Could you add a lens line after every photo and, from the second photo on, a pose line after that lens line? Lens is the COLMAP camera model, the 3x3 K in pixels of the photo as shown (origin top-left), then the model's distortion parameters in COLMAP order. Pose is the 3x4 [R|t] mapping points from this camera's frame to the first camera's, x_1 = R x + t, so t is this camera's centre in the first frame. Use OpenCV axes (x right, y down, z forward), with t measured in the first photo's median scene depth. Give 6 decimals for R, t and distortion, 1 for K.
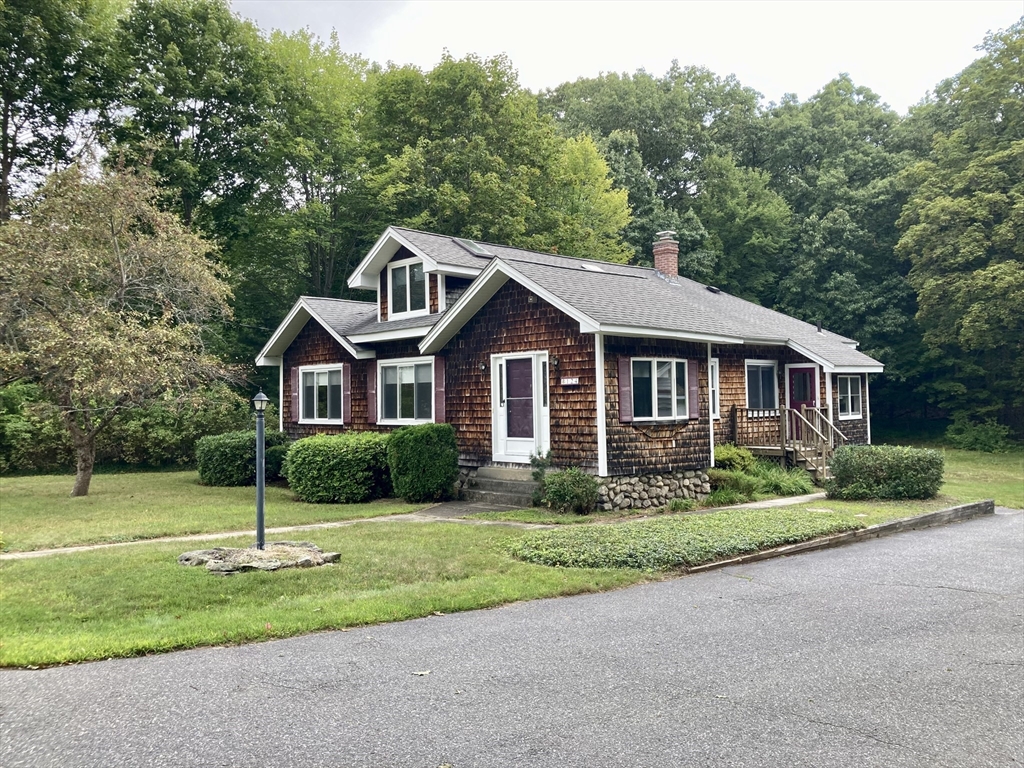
lens RADIAL K [[831.2, 0, 512.4], [0, 831.2, 377.6], [0, 0, 1]] dist [0.054885, -0.072435]
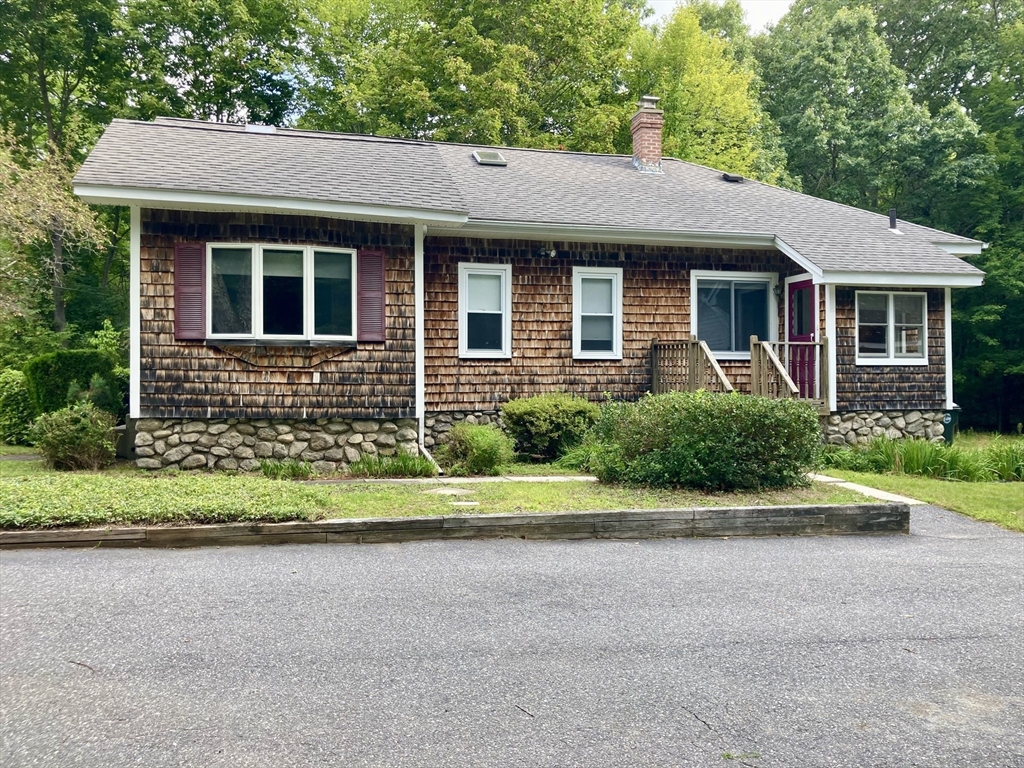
lens RADIAL K [[831.2, 0, 511.6], [0, 831.2, 388.4], [0, 0, 1]] dist [0.054885, -0.072435]
pose [[0.885040, 0.013855, -0.465309, 0.638980], [0.002196, 0.999422, 0.033937, 0.066392], [0.465510, -0.031057, 0.884497, 0.497784]]
